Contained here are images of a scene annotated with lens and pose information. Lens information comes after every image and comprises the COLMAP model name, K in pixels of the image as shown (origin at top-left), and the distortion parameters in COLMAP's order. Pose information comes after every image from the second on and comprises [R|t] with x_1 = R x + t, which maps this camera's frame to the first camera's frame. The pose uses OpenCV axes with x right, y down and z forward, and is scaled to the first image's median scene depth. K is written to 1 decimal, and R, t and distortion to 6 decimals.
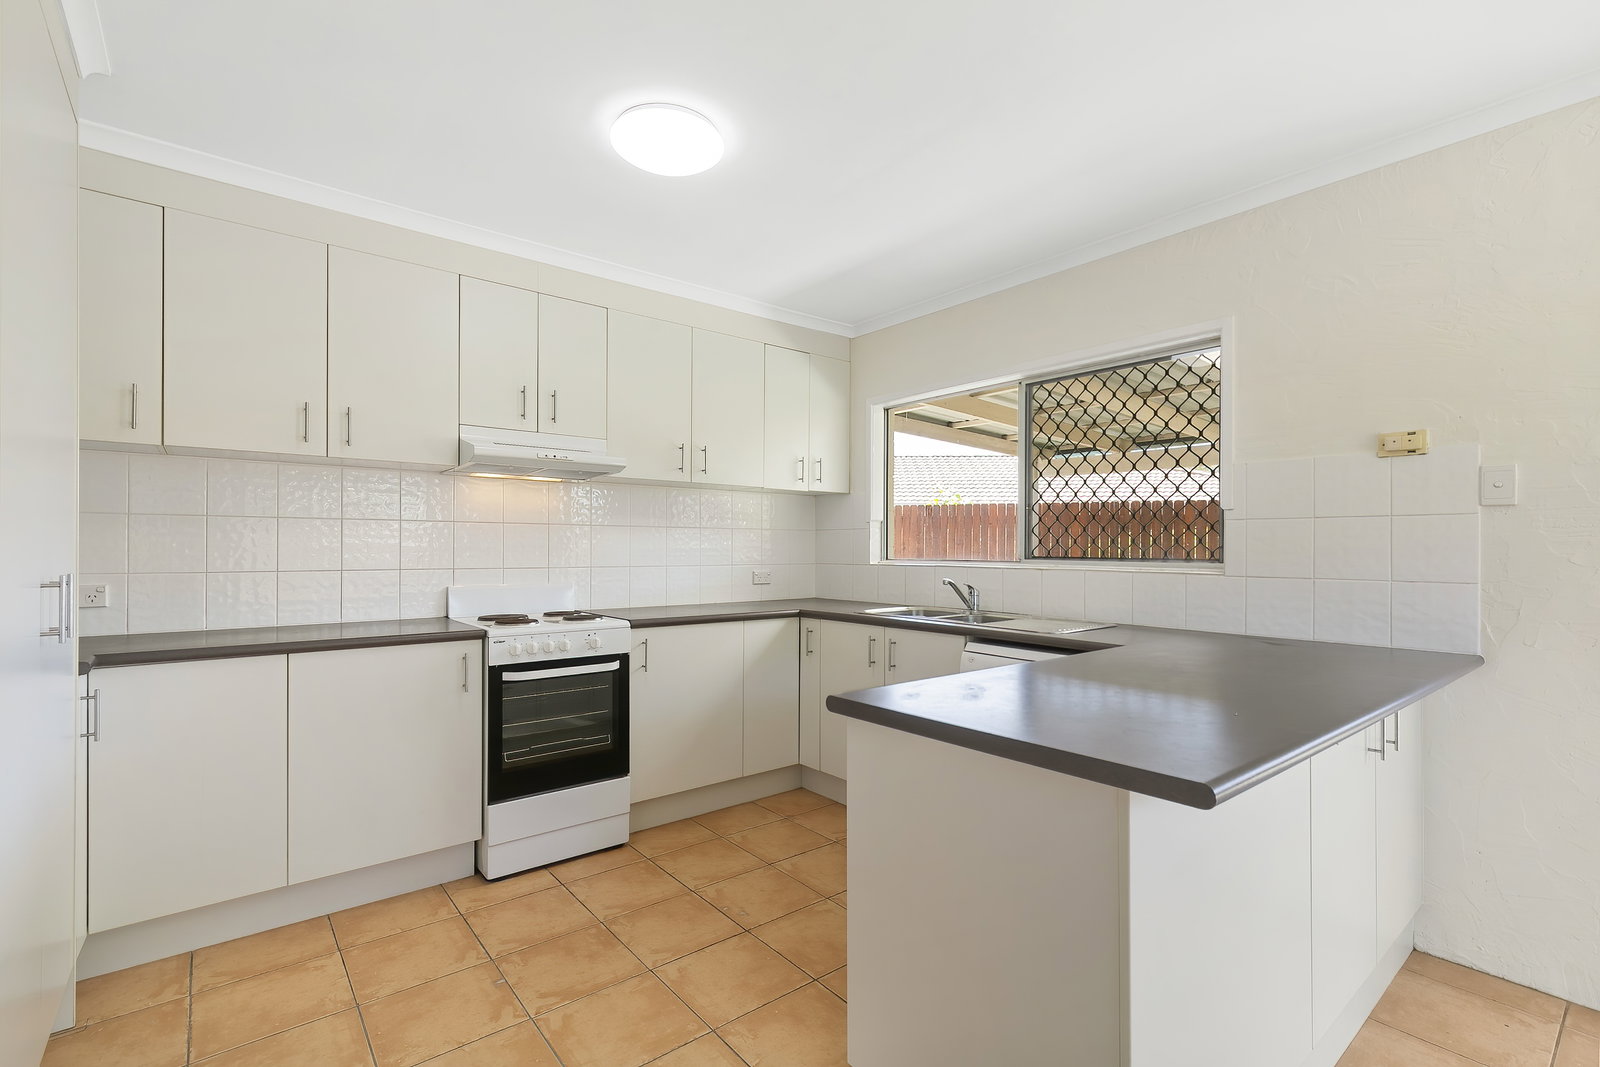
lens RADIAL K [[725.3, 0, 799.3], [0, 725.3, 553.0], [0, 0, 1]] dist [0.000876, -0.000145]
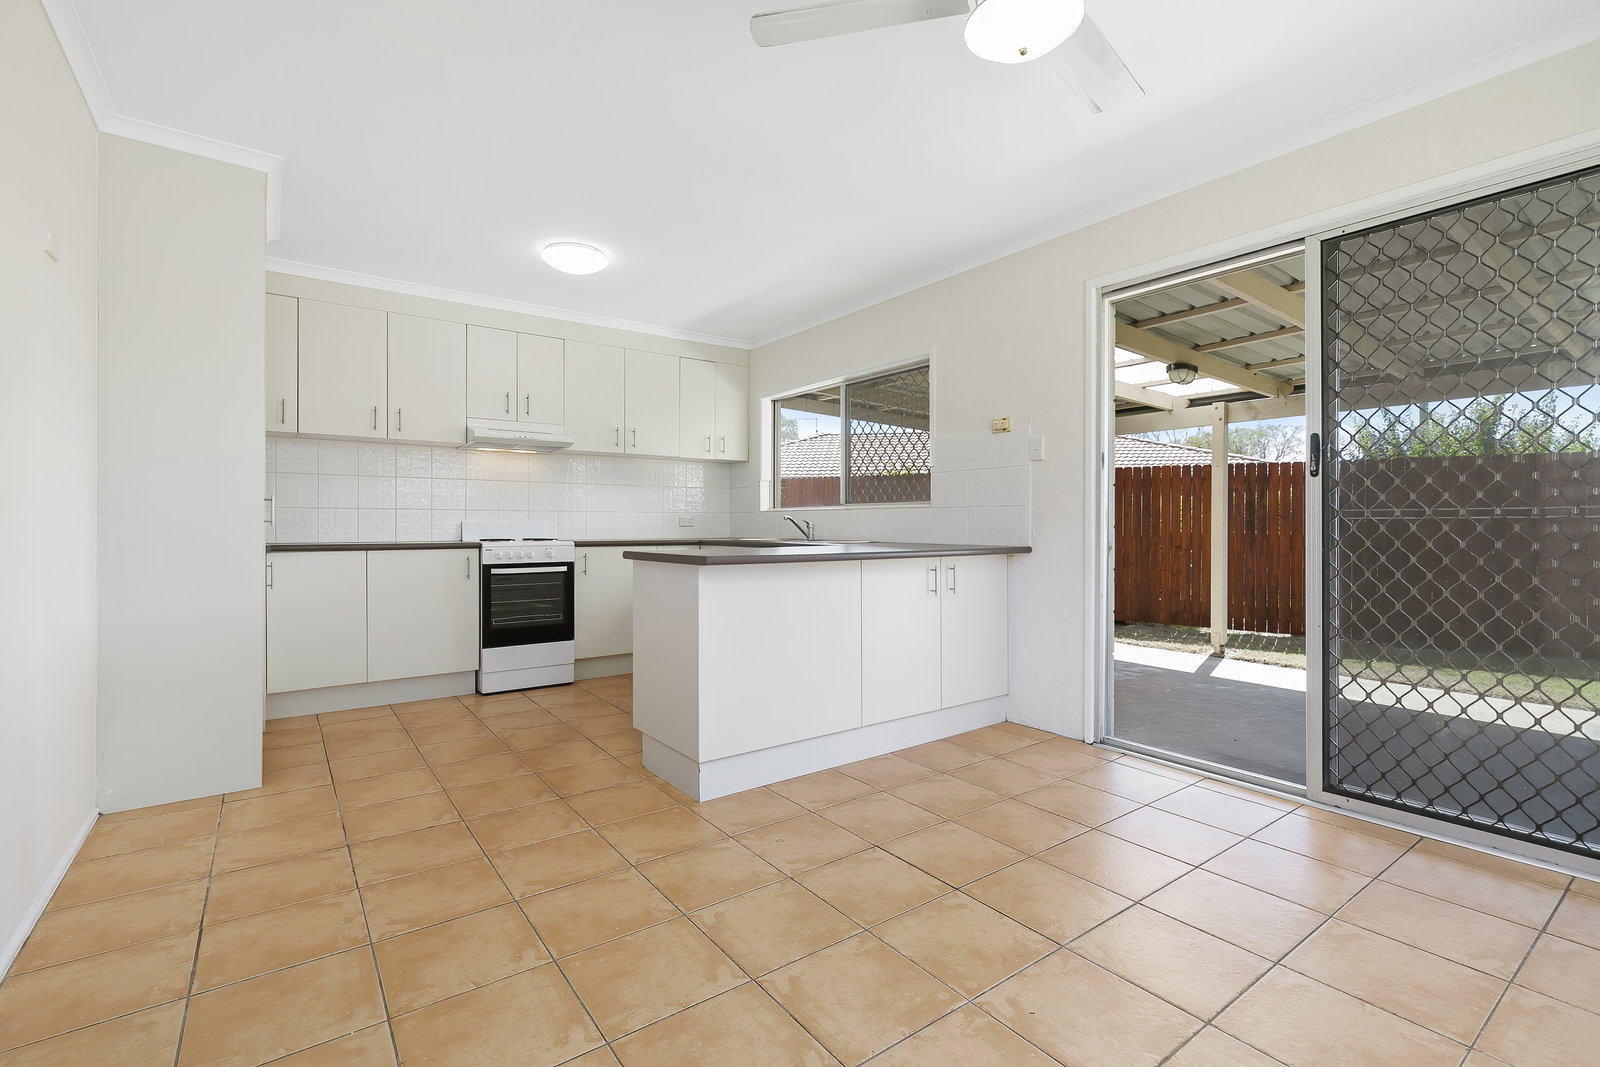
lens RADIAL K [[722.4, 0, 800.0], [0, 722.4, 533.5], [0, 0, 1]] dist [-0.001095, -0.000148]
pose [[0.998618, -0.001968, -0.052527, 0.351089], [0.002247, 0.999984, 0.005256, 0.072316], [0.052516, -0.005367, 0.998606, -0.558119]]
